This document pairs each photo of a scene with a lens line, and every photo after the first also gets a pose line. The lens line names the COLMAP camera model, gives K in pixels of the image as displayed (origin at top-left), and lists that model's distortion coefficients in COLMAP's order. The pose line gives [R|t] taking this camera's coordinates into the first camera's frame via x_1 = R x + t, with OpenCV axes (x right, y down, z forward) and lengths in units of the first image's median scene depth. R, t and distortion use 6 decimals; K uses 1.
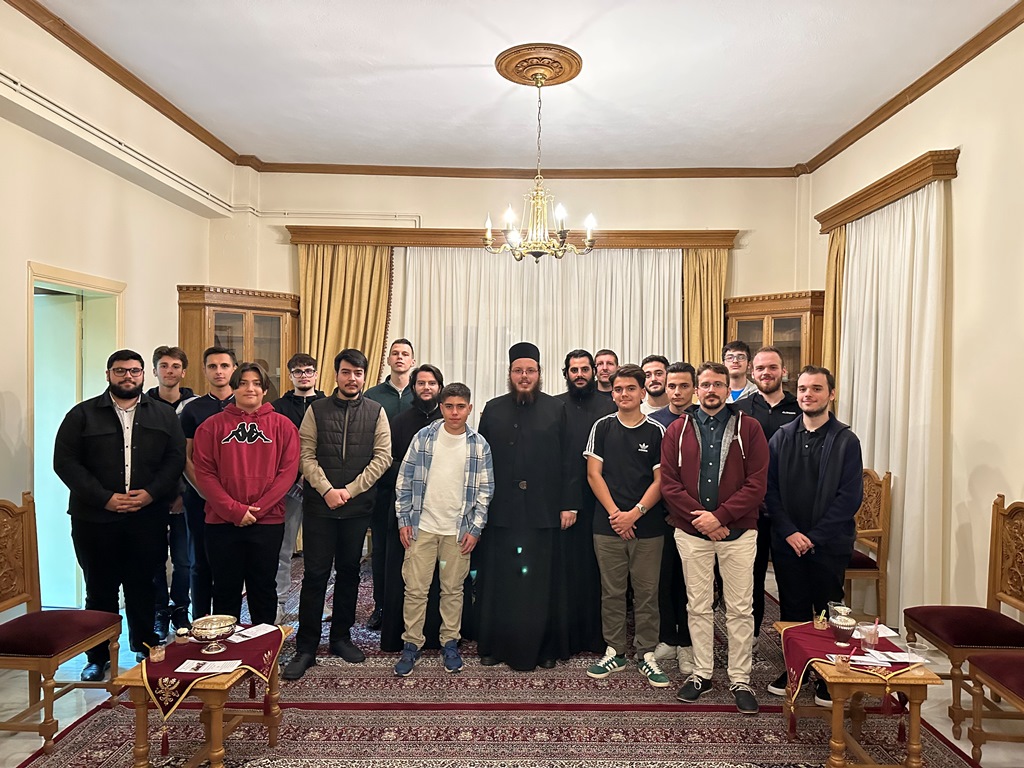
lens RADIAL K [[714.2, 0, 511.6], [0, 714.2, 387.4], [0, 0, 1]] dist [0.026318, -0.038562]
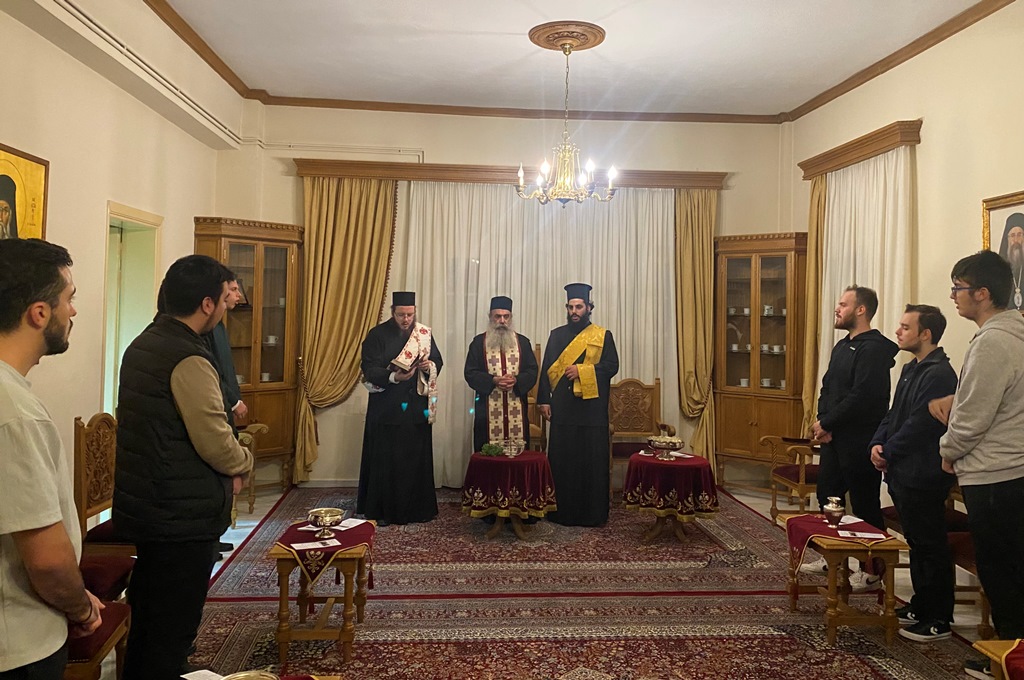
lens RADIAL K [[821.0, 0, 511.6], [0, 821.0, 284.7], [0, 0, 1]] dist [0.001047, -0.000301]
pose [[0.996679, 0.011342, 0.080642, -0.128861], [-0.007882, 0.999040, -0.043099, 0.001410], [-0.081053, 0.042320, 0.995811, -0.233837]]
